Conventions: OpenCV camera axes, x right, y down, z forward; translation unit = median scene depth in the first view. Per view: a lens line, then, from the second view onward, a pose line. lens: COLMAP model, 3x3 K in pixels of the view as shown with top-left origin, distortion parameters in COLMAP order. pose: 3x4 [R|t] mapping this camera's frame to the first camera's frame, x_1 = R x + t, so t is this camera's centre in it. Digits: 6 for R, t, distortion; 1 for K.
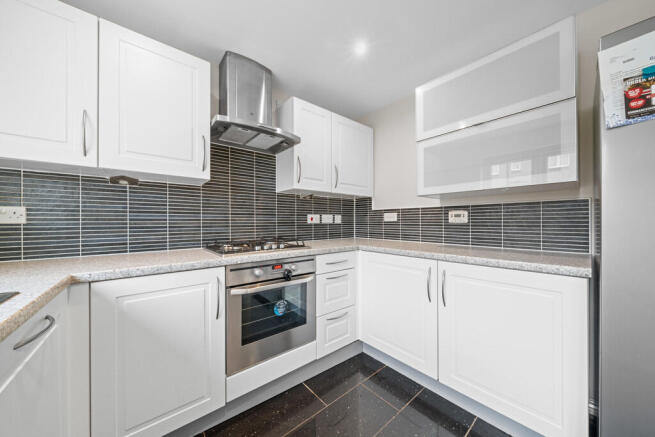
lens RADIAL K [[223.7, 0, 324.2], [0, 223.7, 222.0], [0, 0, 1]] dist [-0.000110, -0.000004]
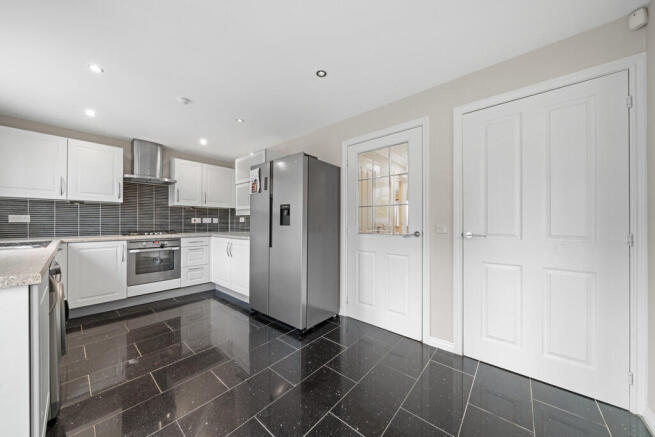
lens RADIAL K [[223.7, 0, 324.2], [0, 223.7, 222.0], [0, 0, 1]] dist [-0.000110, -0.000004]
pose [[0.986507, 0.003936, 0.163674, 0.947068], [-0.003611, 0.999991, -0.002281, -0.002039], [-0.163681, 0.001659, 0.986512, -1.300080]]
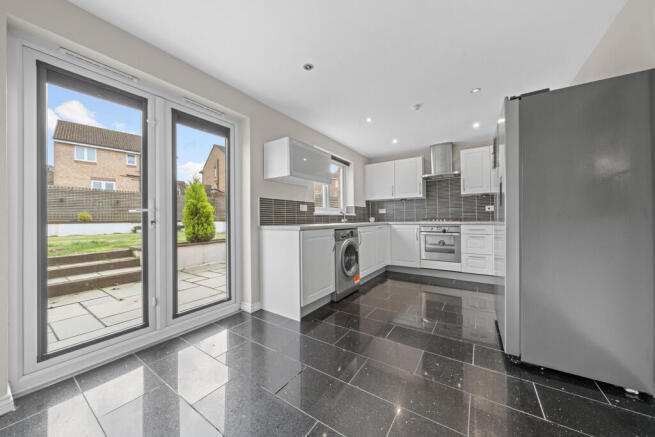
lens RADIAL K [[229.6, 0, 325.6], [0, 229.6, 216.9], [0, 0, 1]] dist [0.000302, -0.000066]
pose [[0.287823, -0.010435, -0.957627, 1.758301], [0.010320, 0.999916, -0.007794, 0.072398], [0.957628, -0.007639, 0.287907, -0.939498]]
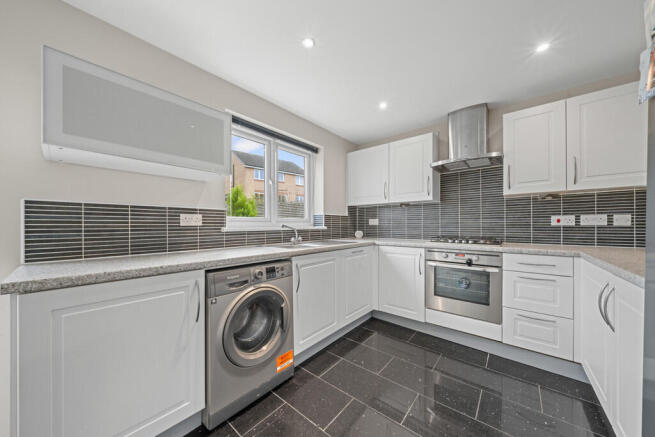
lens RADIAL K [[227.7, 0, 325.4], [0, 227.7, 224.3], [0, 0, 1]] dist [-0.000672, -0.000100]
pose [[0.182572, 0.000168, -0.983193, 0.956334], [0.002161, 0.999998, 0.000573, -0.002737], [0.983190, -0.002230, 0.182571, -0.121209]]
